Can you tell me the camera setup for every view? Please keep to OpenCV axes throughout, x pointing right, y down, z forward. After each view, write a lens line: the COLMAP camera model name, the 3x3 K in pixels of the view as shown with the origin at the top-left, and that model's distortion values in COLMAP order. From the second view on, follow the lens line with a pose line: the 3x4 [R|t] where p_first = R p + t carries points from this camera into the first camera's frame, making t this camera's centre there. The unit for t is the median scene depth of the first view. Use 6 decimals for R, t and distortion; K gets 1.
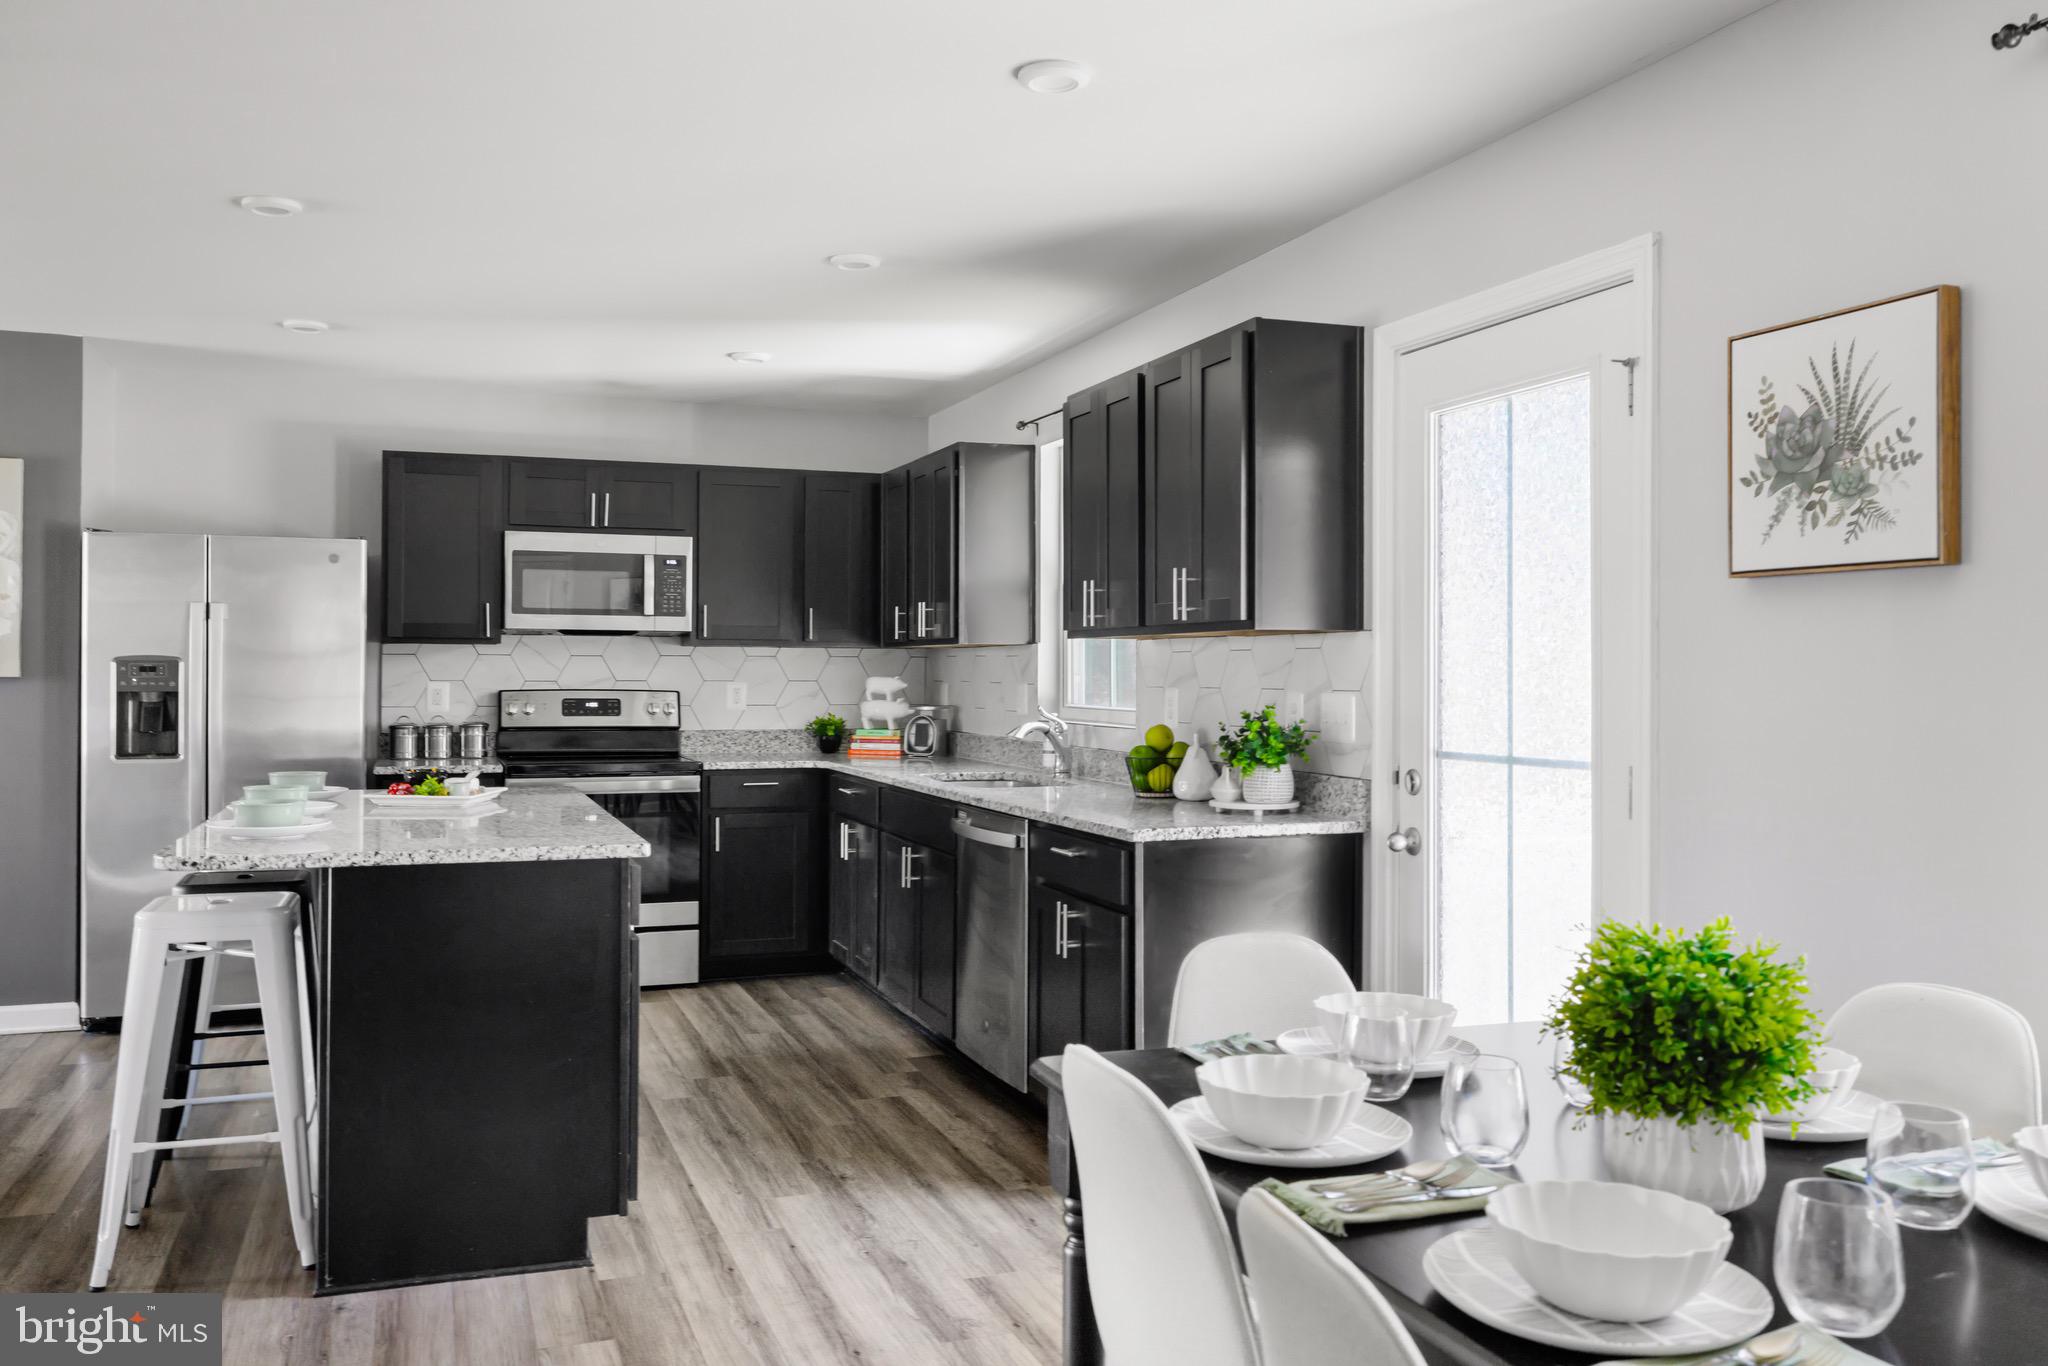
lens RADIAL K [[1585.9, 0, 1019.4], [0, 1585.9, 640.3], [0, 0, 1]] dist [-0.010179, -0.003271]
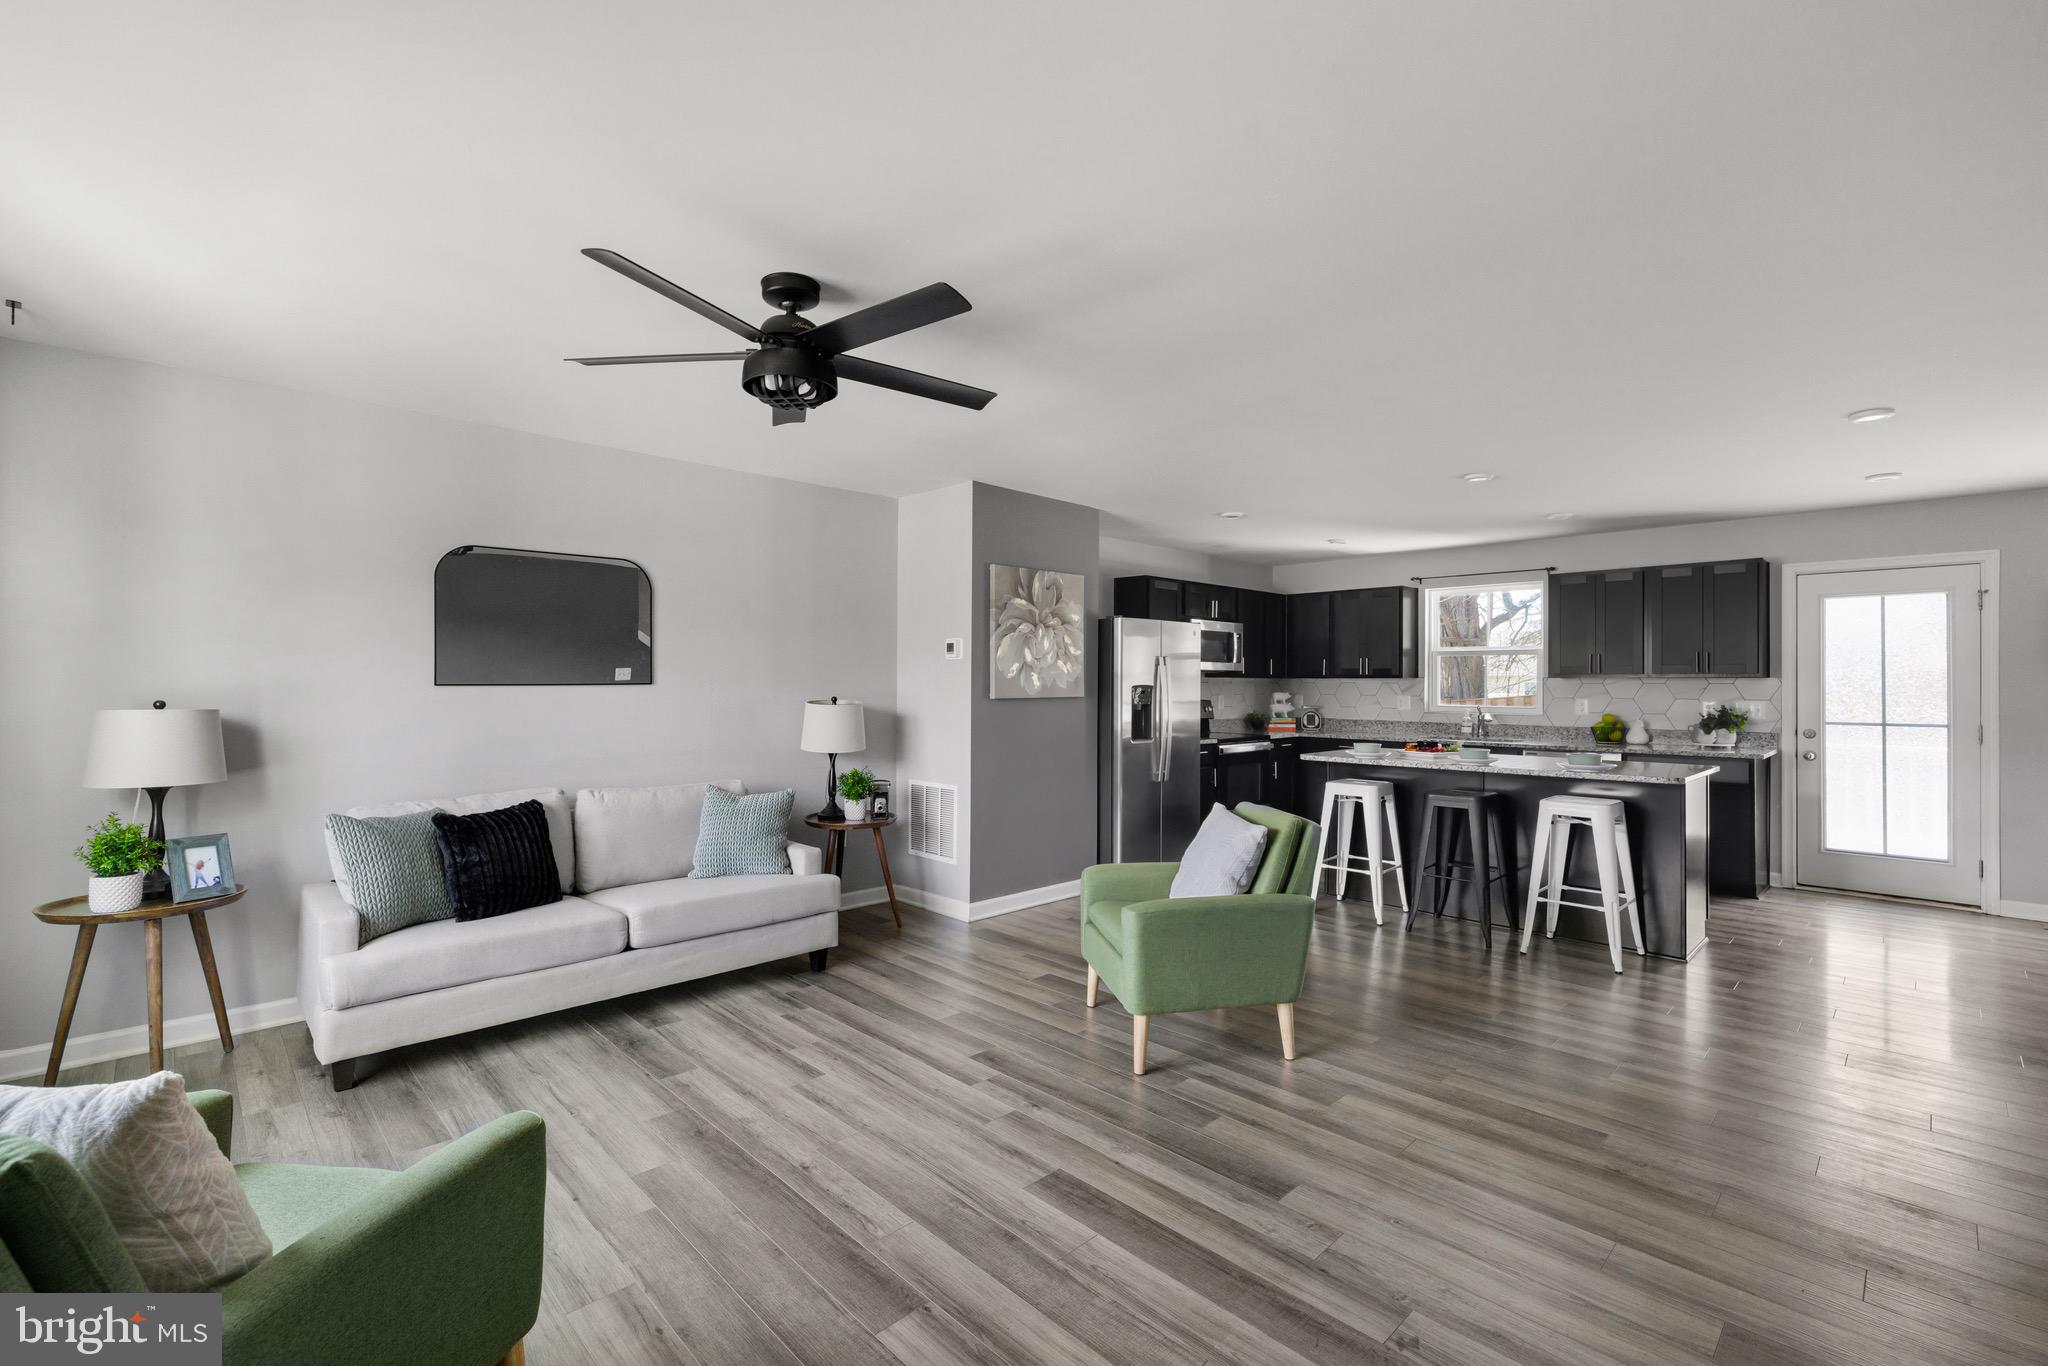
lens RADIAL K [[876.0, 0, 1022.9], [0, 876.0, 673.9], [0, 0, 1]] dist [0.001453, 0.000185]
pose [[0.918234, 0.002911, 0.396027, -0.940493], [-0.007306, 0.999927, 0.009590, -0.010428], [-0.395970, -0.011699, 0.918189, 0.092210]]
